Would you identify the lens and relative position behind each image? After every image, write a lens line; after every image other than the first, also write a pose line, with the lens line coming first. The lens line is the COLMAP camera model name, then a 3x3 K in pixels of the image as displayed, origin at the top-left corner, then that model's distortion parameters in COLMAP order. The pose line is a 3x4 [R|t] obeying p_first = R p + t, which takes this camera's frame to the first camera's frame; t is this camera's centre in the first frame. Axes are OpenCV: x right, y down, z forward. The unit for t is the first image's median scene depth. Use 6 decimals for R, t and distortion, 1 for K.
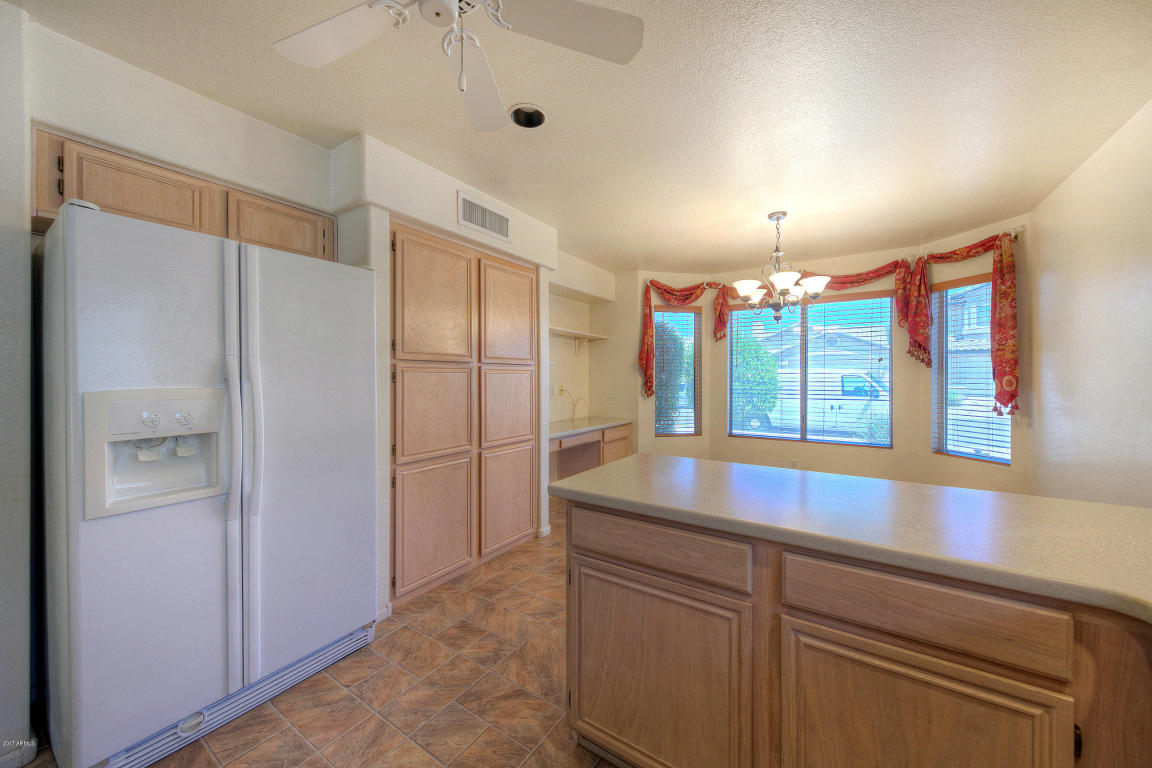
lens RADIAL K [[414.5, 0, 591.7], [0, 414.5, 379.9], [0, 0, 1]] dist [-0.005770, -0.000005]
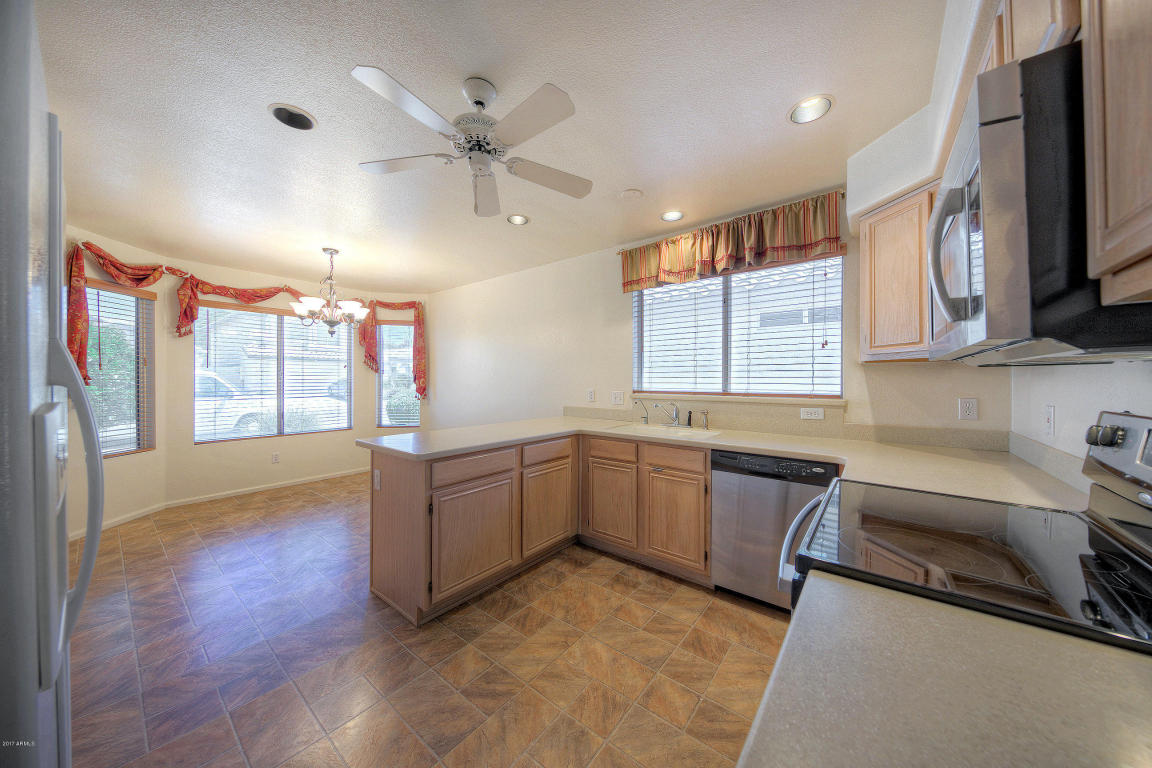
lens RADIAL K [[369.0, 0, 583.4], [0, 369.0, 381.5], [0, 0, 1]] dist [-0.013542, -0.000470]
pose [[0.076429, -0.005022, 0.997062, -0.505540], [0.002163, 0.999986, 0.004871, -0.002347], [-0.997073, 0.001784, 0.076438, 0.121208]]
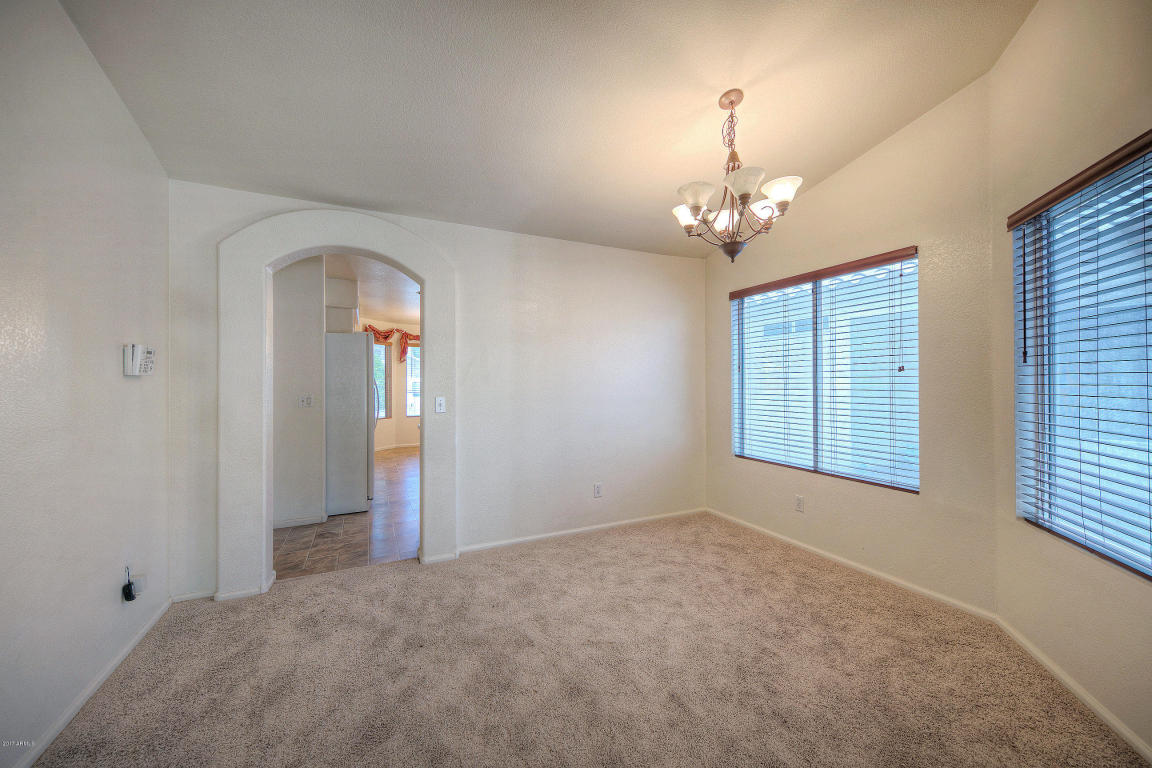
lens RADIAL K [[445.3, 0, 571.9], [0, 445.3, 387.4], [0, 0, 1]] dist [0.002480, 0.000248]
pose [[0.540139, -0.004574, 0.841564, -1.141538], [0.004068, 0.999988, 0.002824, 0.009342], [-0.841566, 0.001898, 0.540151, -0.797780]]
